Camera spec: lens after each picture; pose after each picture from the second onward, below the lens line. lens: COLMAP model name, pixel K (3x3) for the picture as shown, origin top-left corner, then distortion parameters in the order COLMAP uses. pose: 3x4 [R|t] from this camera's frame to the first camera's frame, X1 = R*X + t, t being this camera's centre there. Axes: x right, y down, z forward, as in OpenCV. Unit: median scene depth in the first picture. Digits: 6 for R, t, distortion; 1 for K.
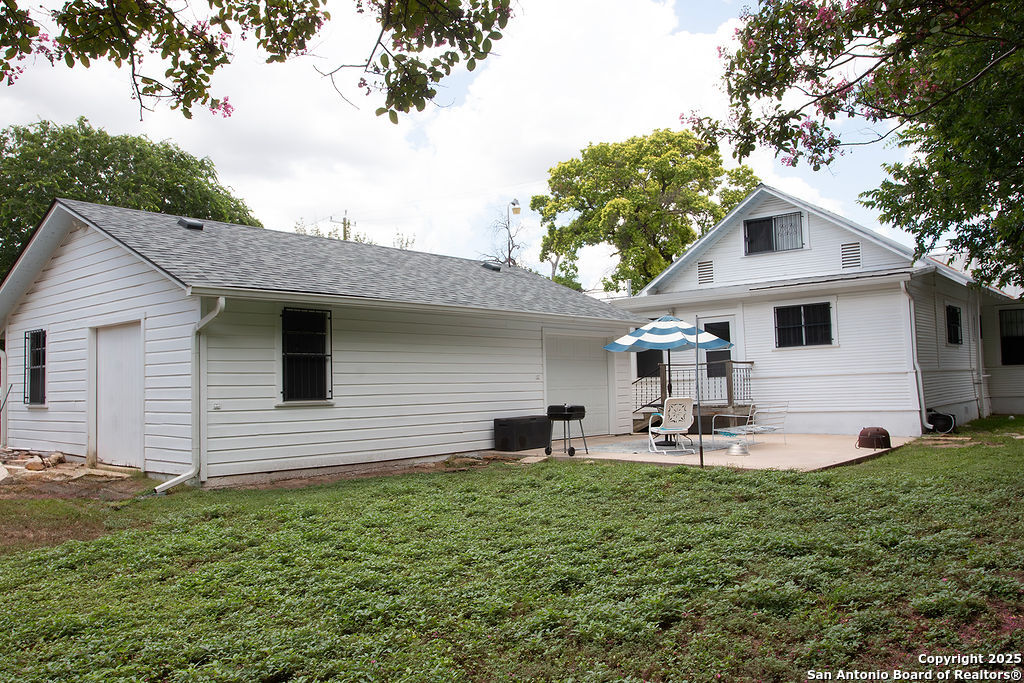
lens RADIAL K [[809.5, 0, 512.0], [0, 809.5, 341.5], [0, 0, 1]] dist [-0.089395, 0.067584]
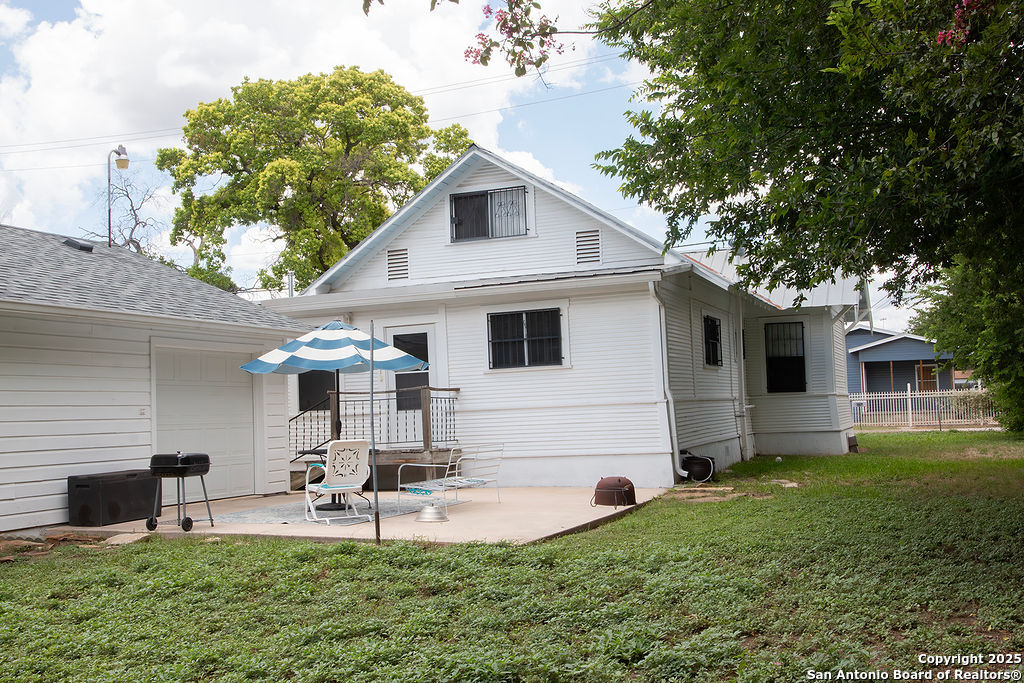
lens RADIAL K [[1074.7, 0, 512.0], [0, 1074.7, 341.5], [0, 0, 1]] dist [-0.020567, -0.010190]
pose [[0.947046, 0.013087, 0.320831, 0.039178], [-0.006869, 0.999766, -0.020503, 0.002829], [-0.321025, 0.017213, 0.946914, 0.076845]]
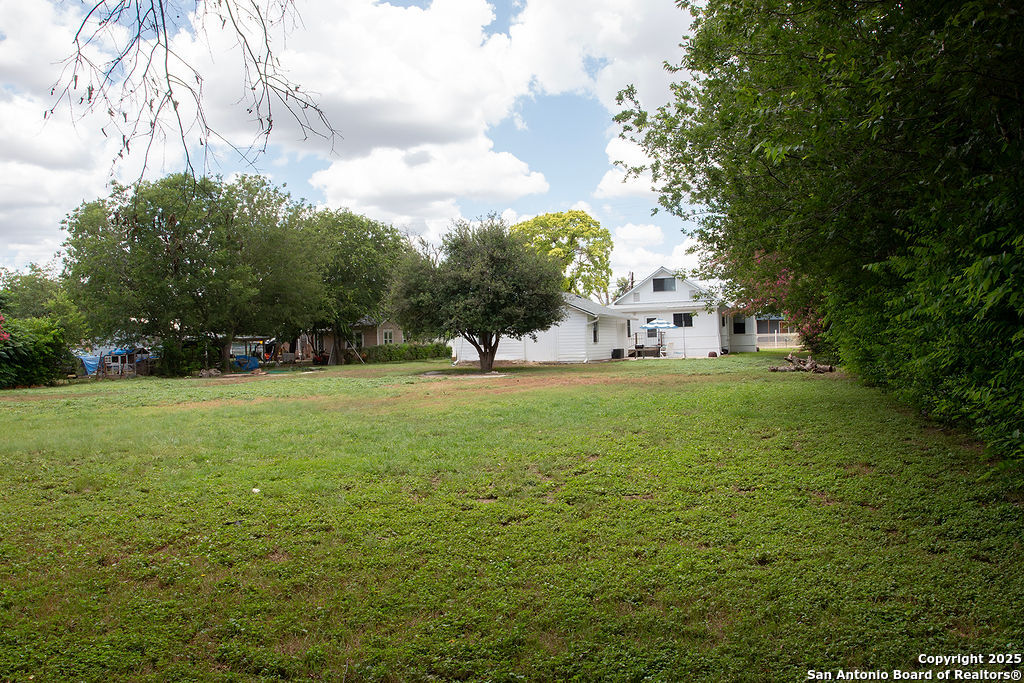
lens RADIAL K [[809.5, 0, 512.0], [0, 809.5, 341.5], [0, 0, 1]] dist [-0.089395, 0.067584]
pose [[0.936104, 0.009564, 0.351594, -1.389724], [-0.027038, 0.998629, 0.044823, -0.061446], [-0.350683, -0.051466, 0.935079, -1.722988]]
